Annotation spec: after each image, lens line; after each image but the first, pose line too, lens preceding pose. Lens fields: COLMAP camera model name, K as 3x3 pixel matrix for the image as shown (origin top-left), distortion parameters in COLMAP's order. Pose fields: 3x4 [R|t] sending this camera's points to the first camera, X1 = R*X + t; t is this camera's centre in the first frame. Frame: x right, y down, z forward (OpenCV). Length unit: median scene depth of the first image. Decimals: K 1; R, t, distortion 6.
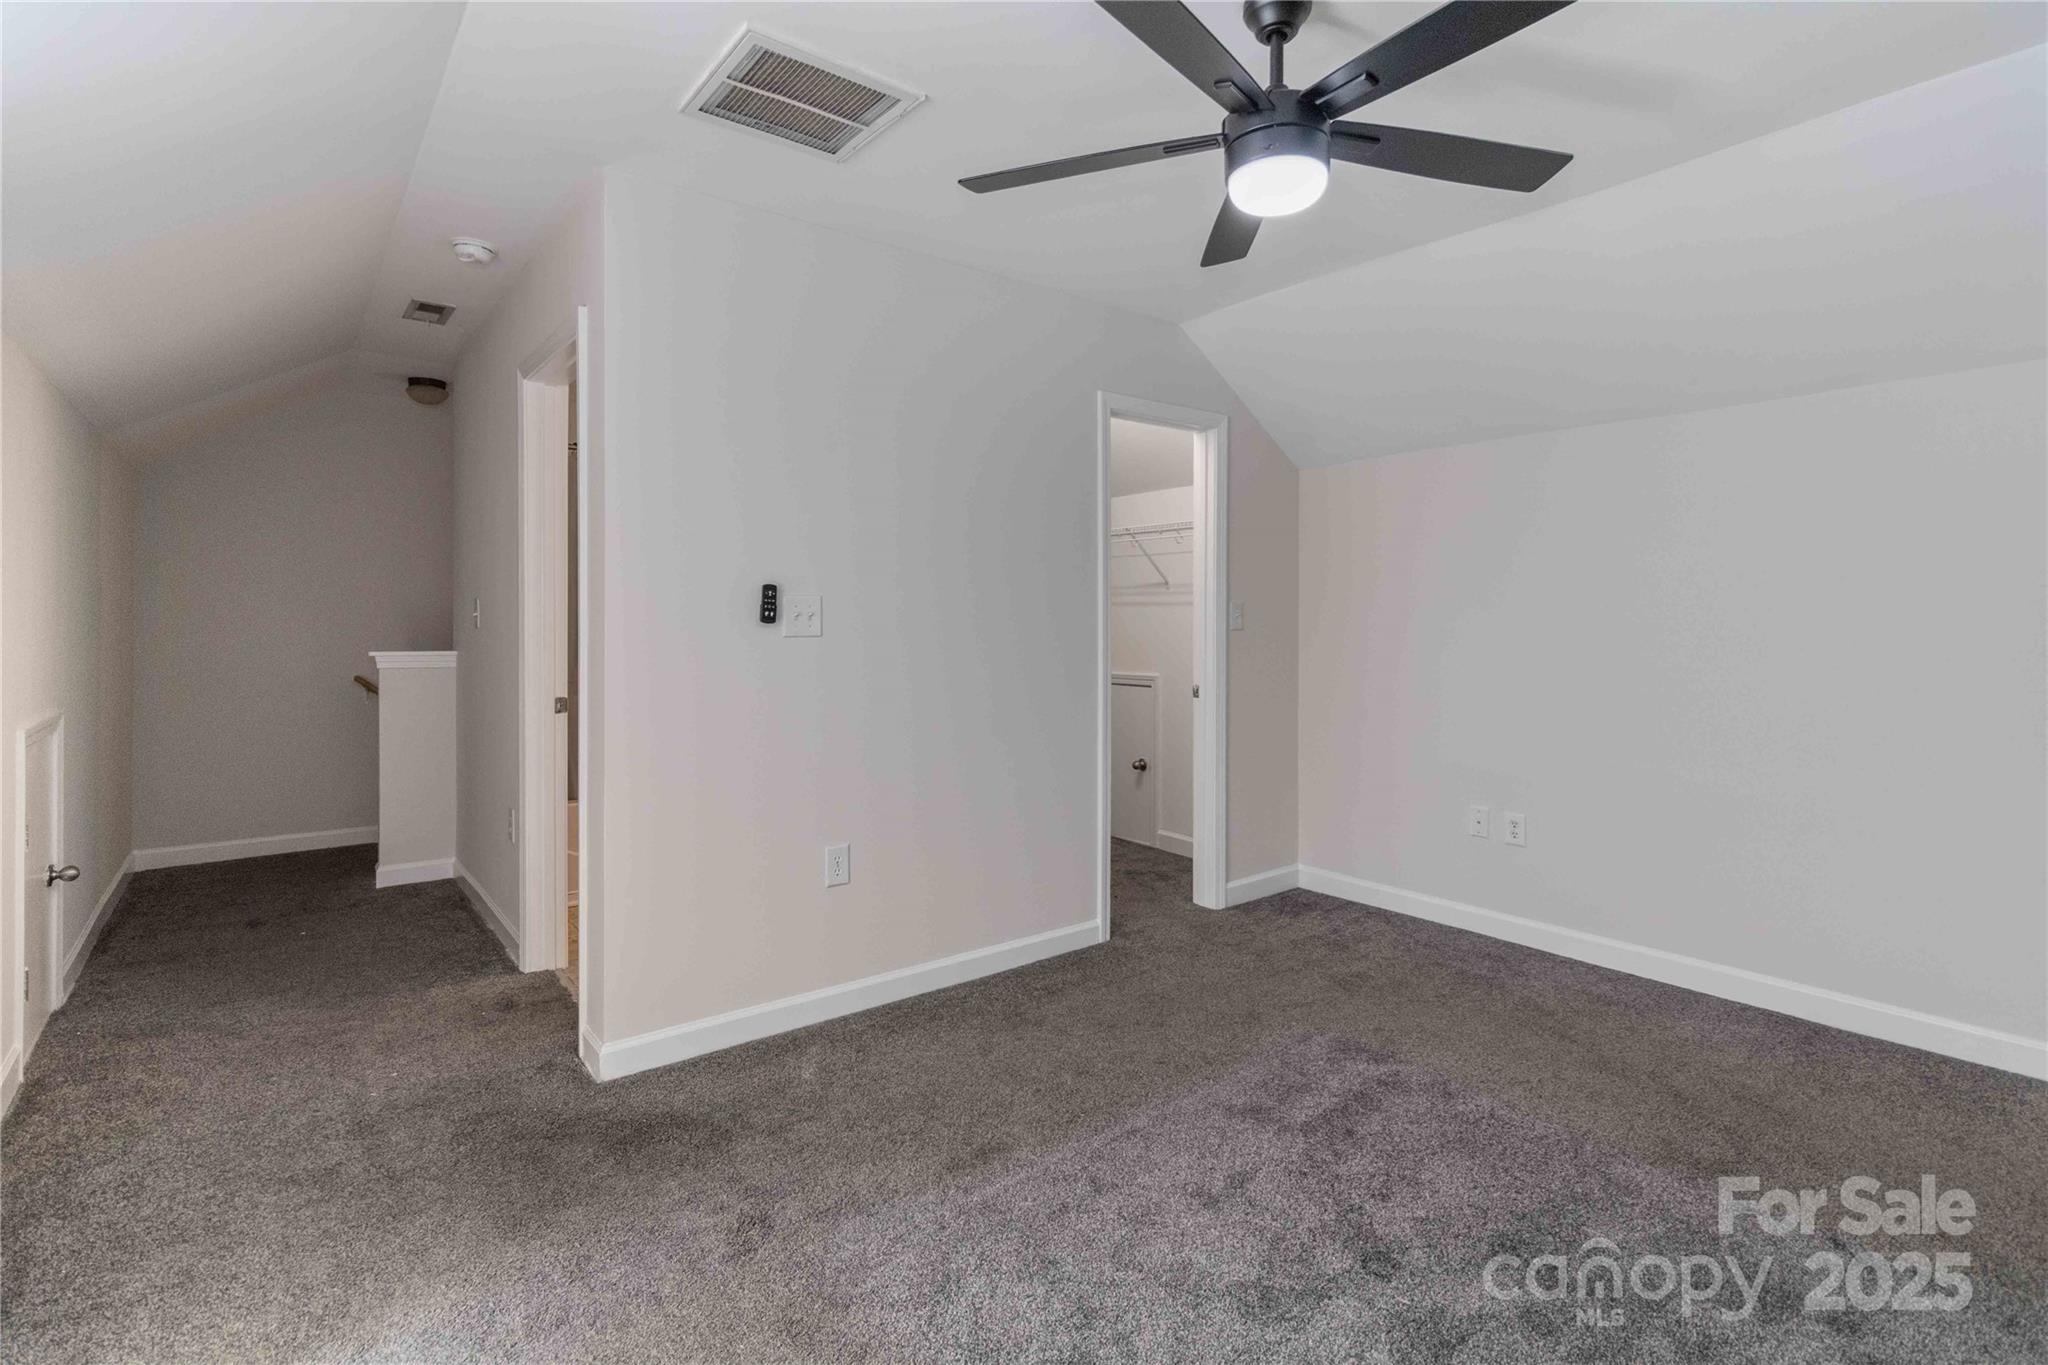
lens RADIAL K [[961.1, 0, 1021.2], [0, 961.1, 619.6], [0, 0, 1]] dist [0.002646, -0.000112]
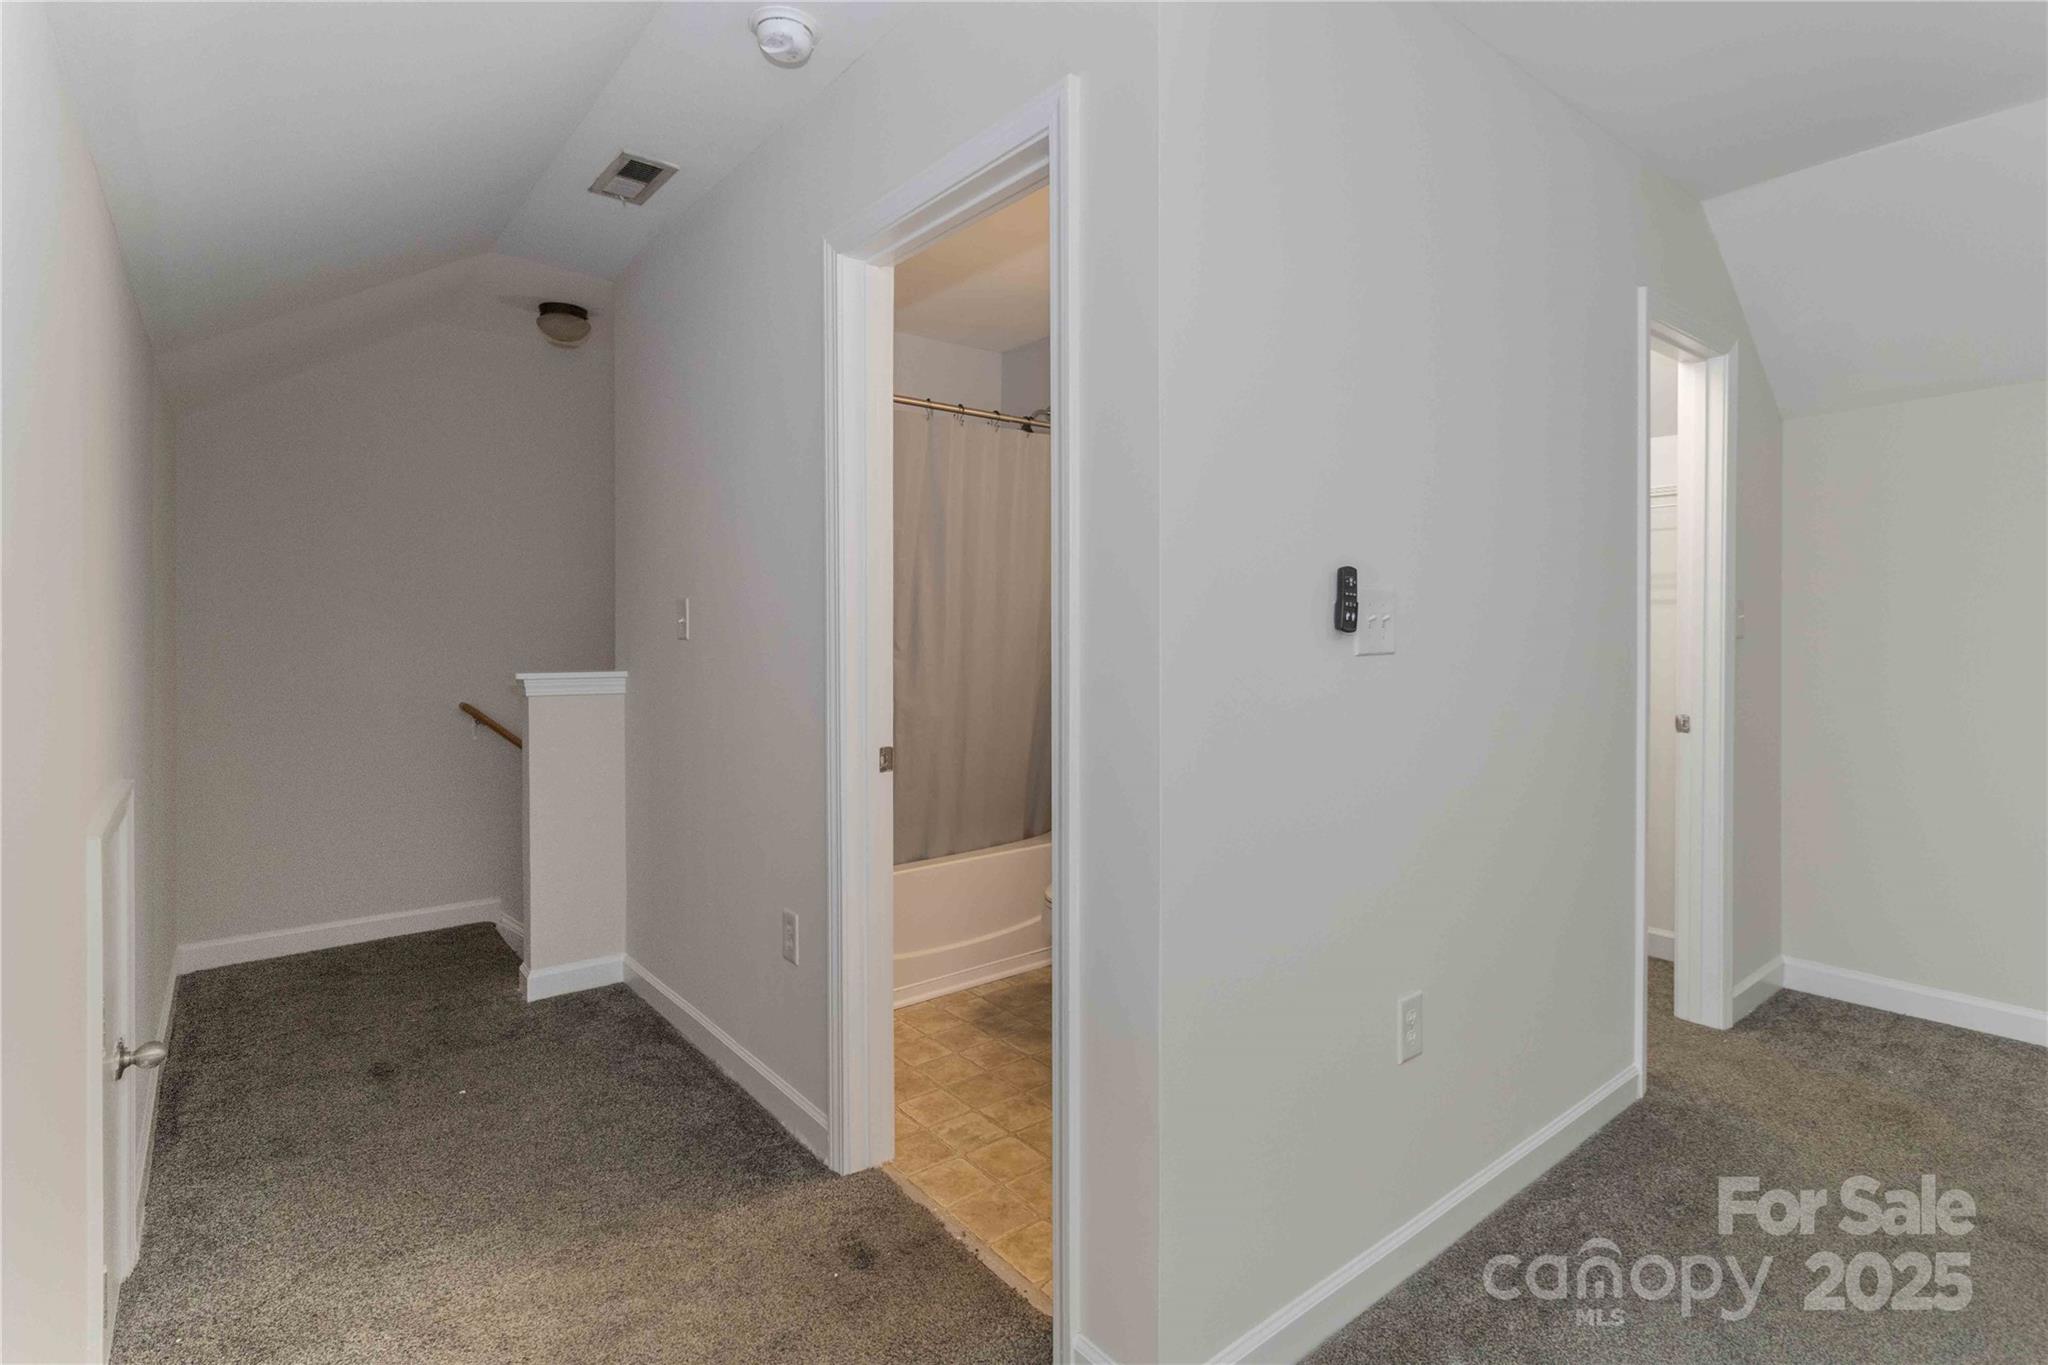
lens RADIAL K [[988.8, 0, 1025.2], [0, 988.8, 629.6], [0, 0, 1]] dist [-0.000251, -0.000029]
pose [[0.999930, -0.003922, 0.011133, -0.355847], [0.003869, 0.999981, 0.004828, -0.001342], [-0.011152, -0.004784, 0.999926, 0.301020]]
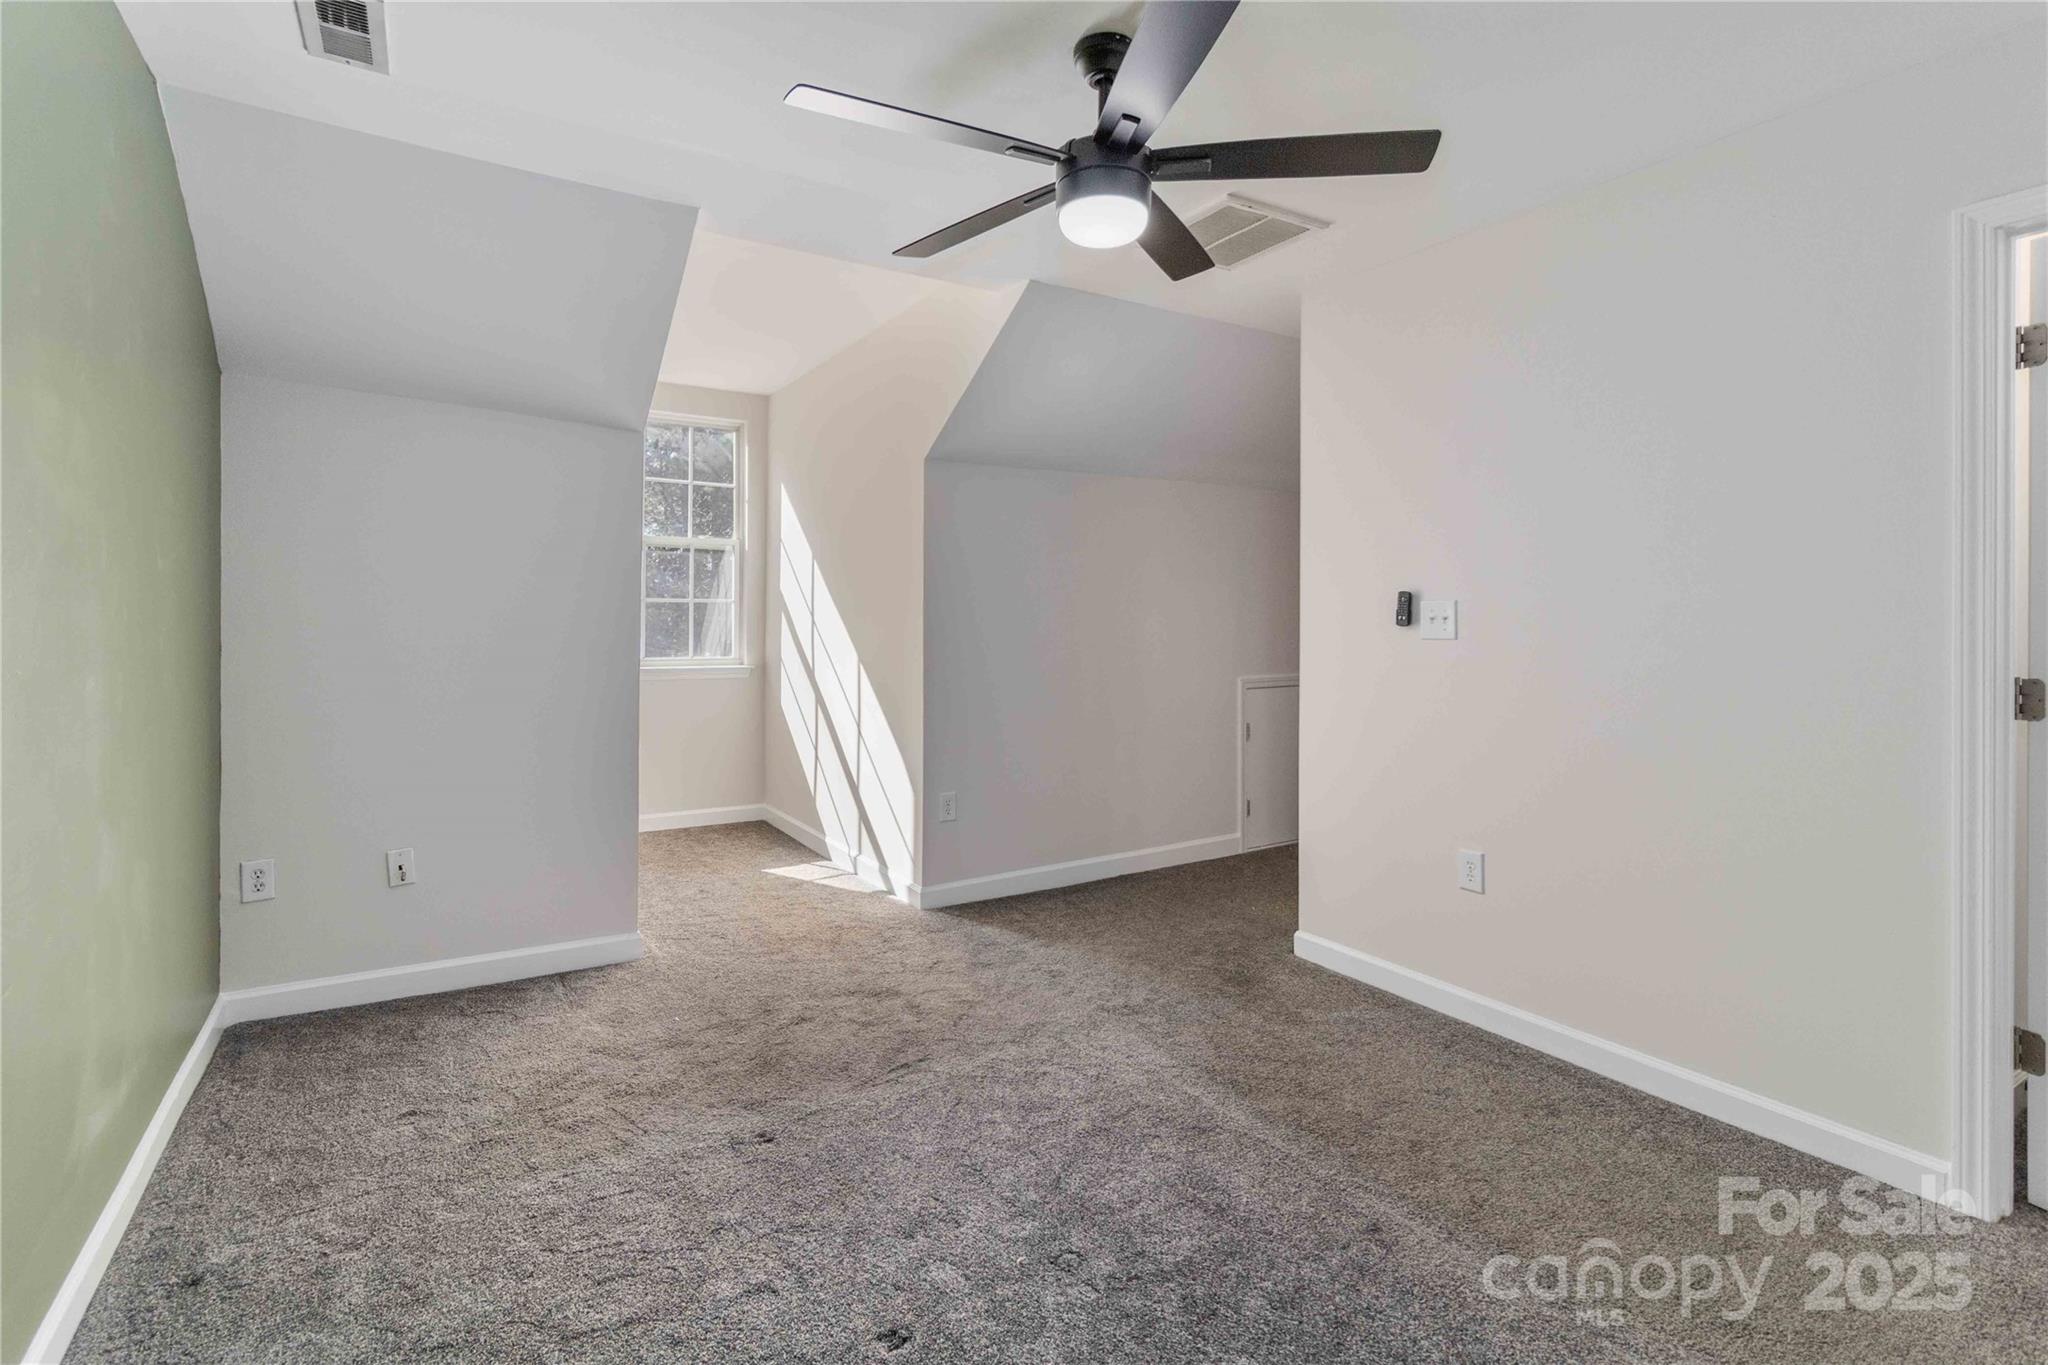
lens RADIAL K [[952.5, 0, 1026.6], [0, 952.5, 628.5], [0, 0, 1]] dist [-0.000486, 0.000199]
pose [[-0.109961, 0.001528, -0.993935, 0.671364], [-0.001541, 0.999997, 0.001708, 0.004071], [0.993935, 0.001719, -0.109958, 0.525318]]
